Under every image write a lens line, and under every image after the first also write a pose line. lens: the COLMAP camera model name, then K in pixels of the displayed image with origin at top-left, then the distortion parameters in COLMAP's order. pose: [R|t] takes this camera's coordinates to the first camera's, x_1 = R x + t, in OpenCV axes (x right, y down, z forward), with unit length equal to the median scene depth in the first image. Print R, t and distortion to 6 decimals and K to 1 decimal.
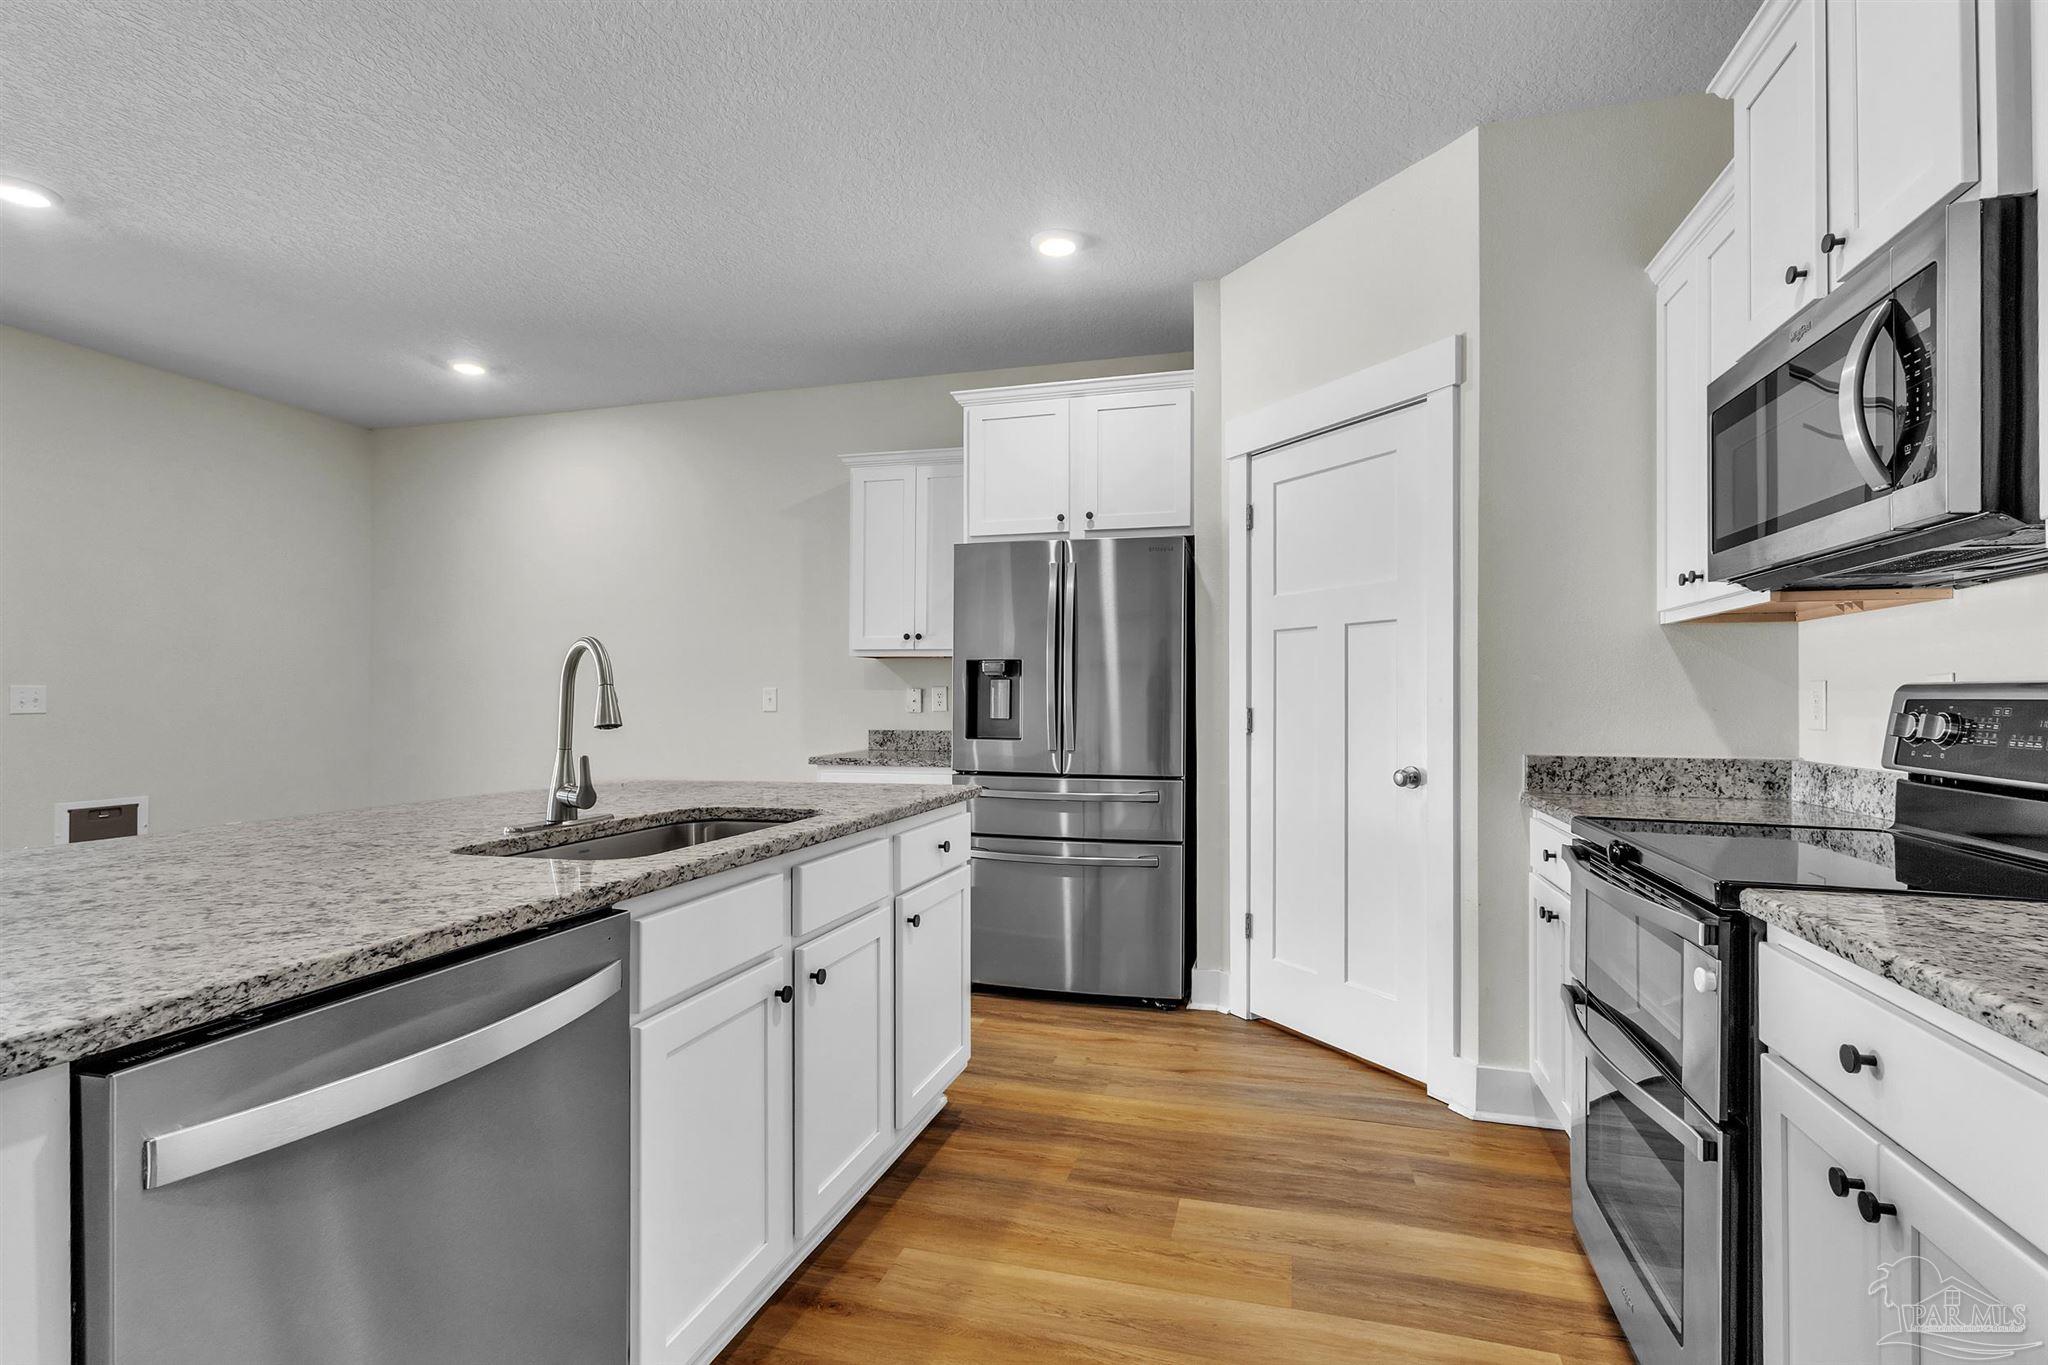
lens RADIAL K [[970.3, 0, 1028.2], [0, 970.3, 688.8], [0, 0, 1]] dist [0.003391, 0.001473]
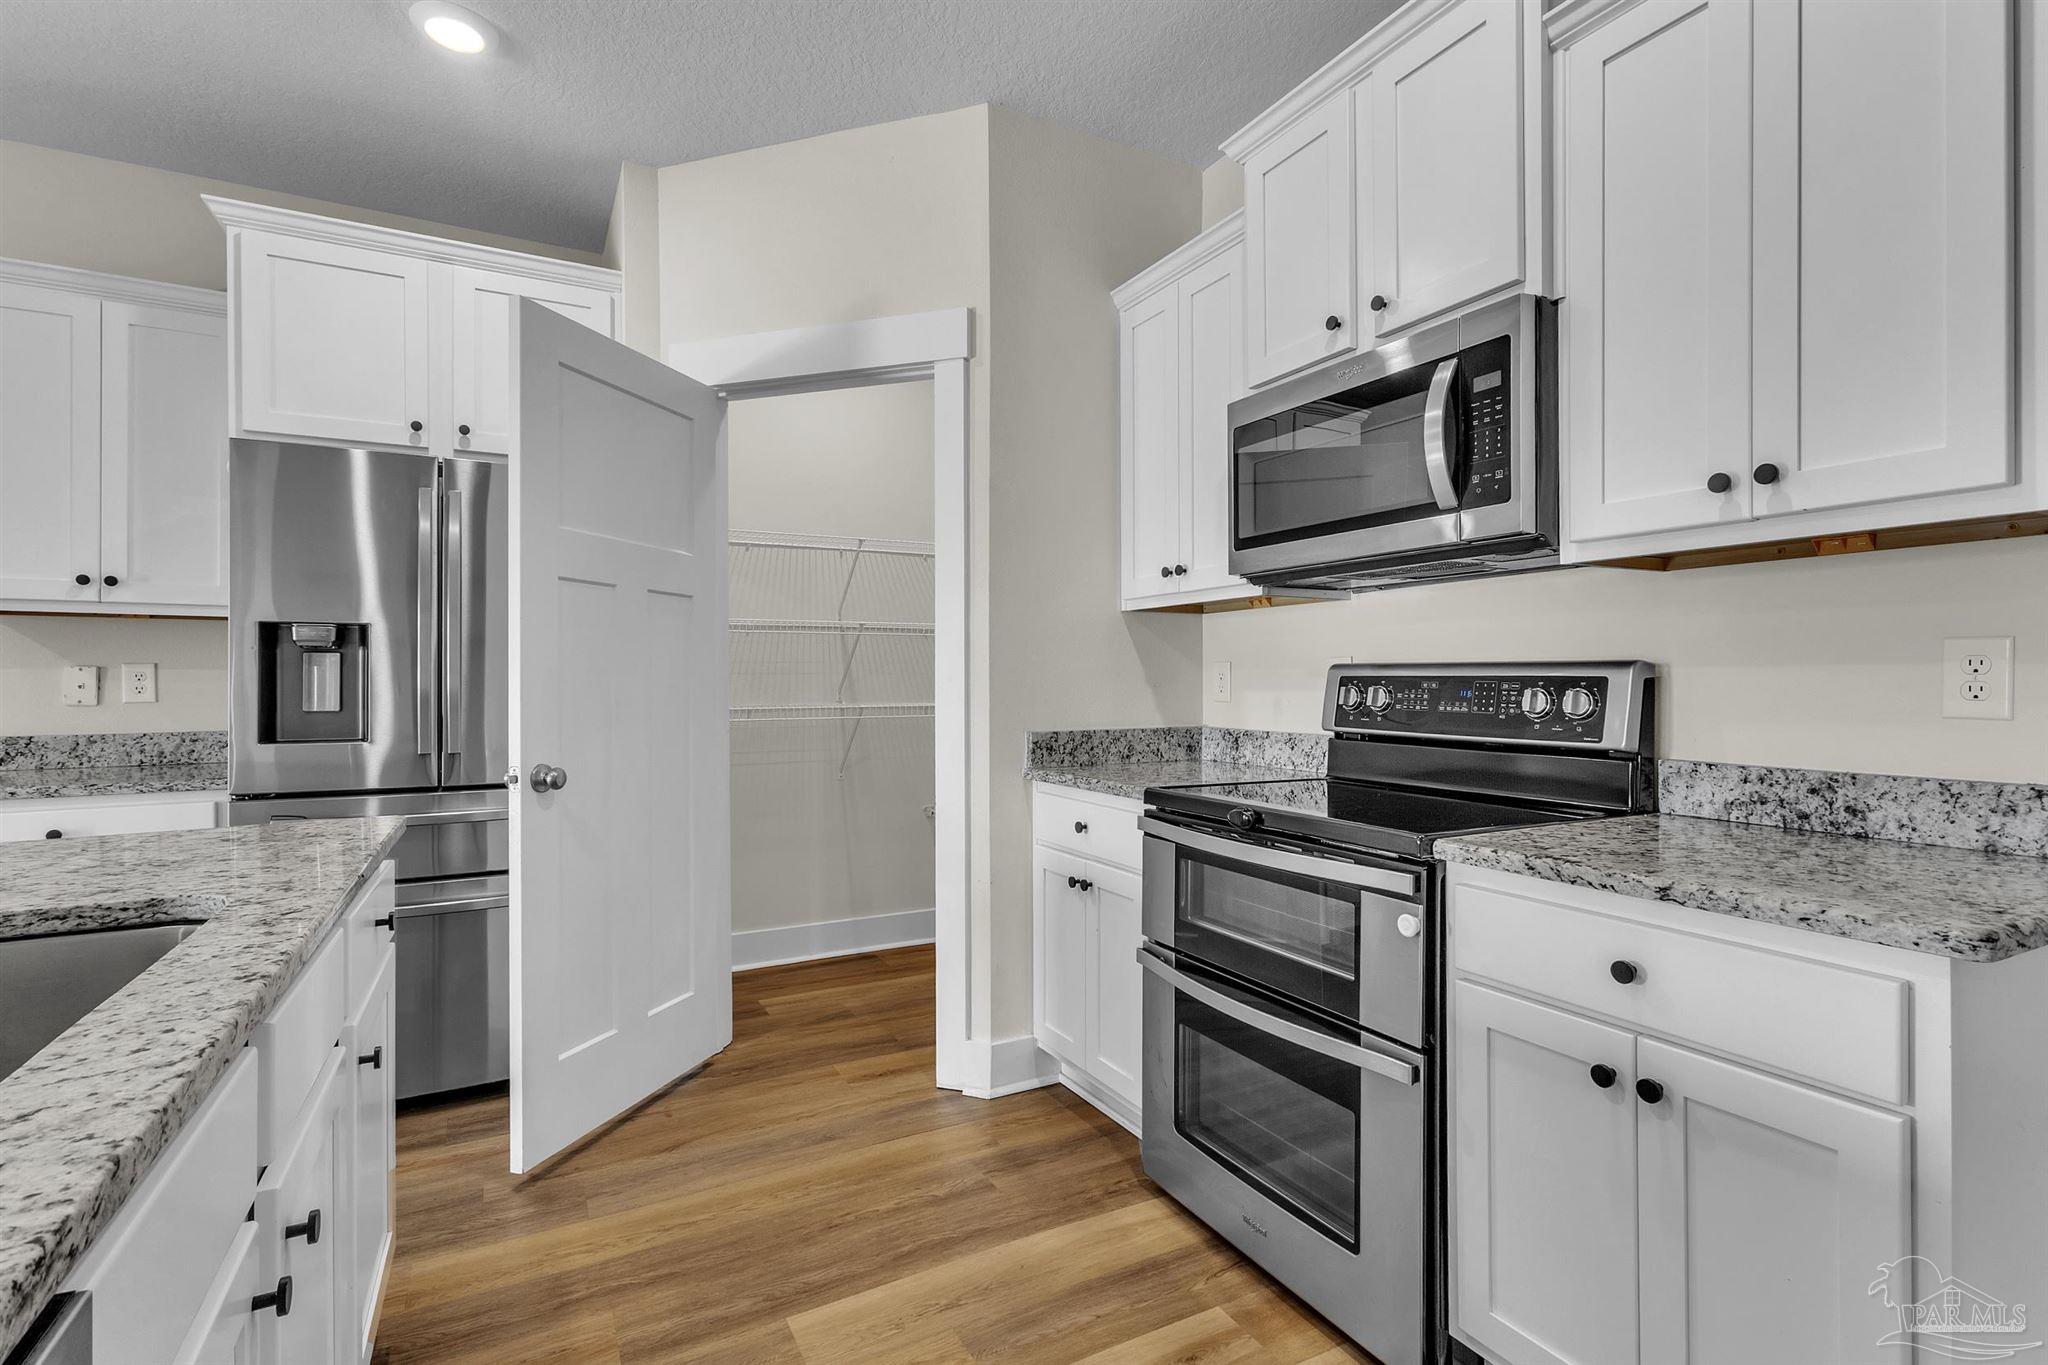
lens RADIAL K [[970.3, 0, 1025.6], [0, 970.3, 677.5], [0, 0, 1]] dist [0.003391, 0.001473]
pose [[0.716613, -0.004083, 0.697459, -0.222910], [-0.001486, 0.999972, 0.007381, 0.002684], [-0.697469, -0.006326, 0.716587, 0.276755]]
